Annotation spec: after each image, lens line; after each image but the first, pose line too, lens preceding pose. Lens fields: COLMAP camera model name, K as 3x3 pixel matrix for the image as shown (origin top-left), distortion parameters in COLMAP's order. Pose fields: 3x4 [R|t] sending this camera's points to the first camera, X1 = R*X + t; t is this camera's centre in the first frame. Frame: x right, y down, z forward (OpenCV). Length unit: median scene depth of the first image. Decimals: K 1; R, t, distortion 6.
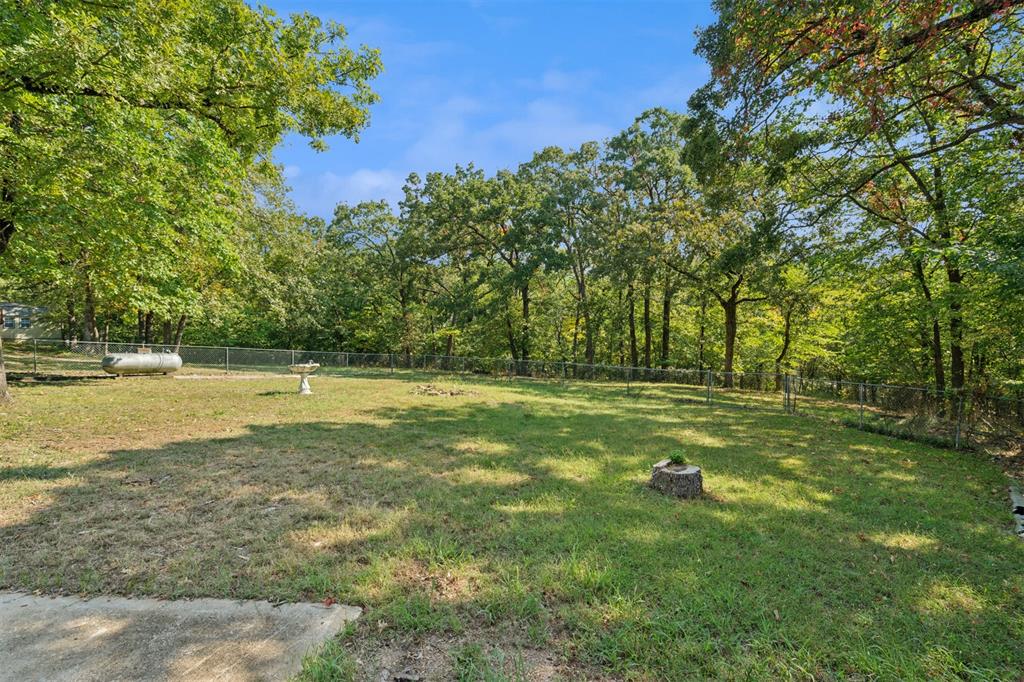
lens RADIAL K [[471.6, 0, 506.6], [0, 471.6, 335.6], [0, 0, 1]] dist [-0.003468, -0.000672]
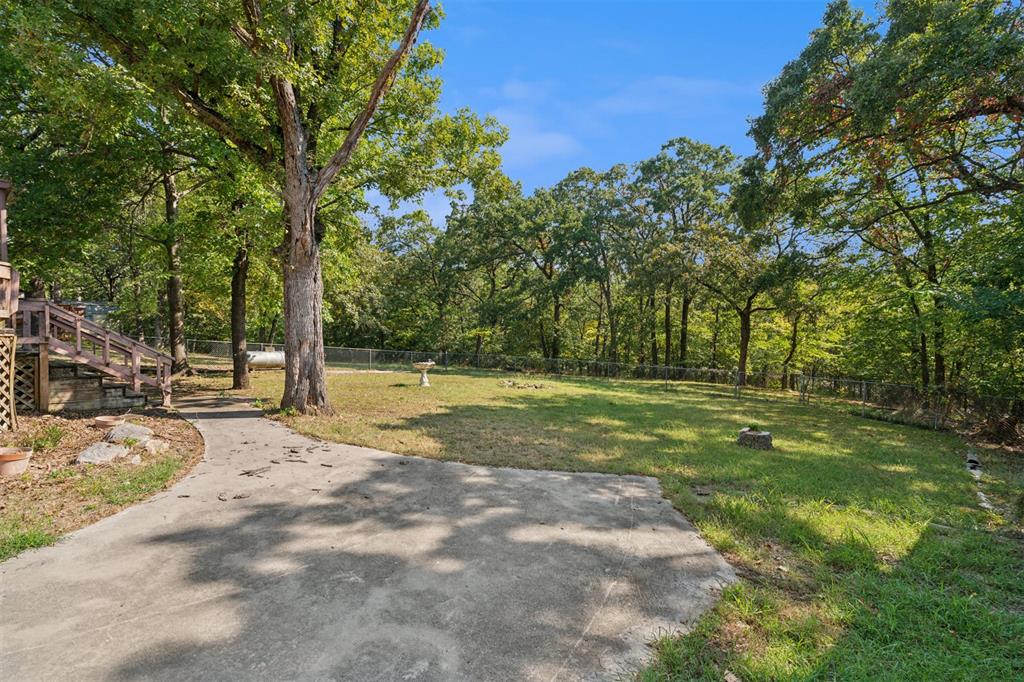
lens RADIAL K [[461.5, 0, 512.3], [0, 461.5, 336.6], [0, 0, 1]] dist [-0.000456, 0.000231]
pose [[0.999910, 0.010474, 0.008327, -0.096968], [-0.010525, 0.999926, 0.006106, -0.008625], [-0.008262, -0.006193, 0.999947, -0.111783]]
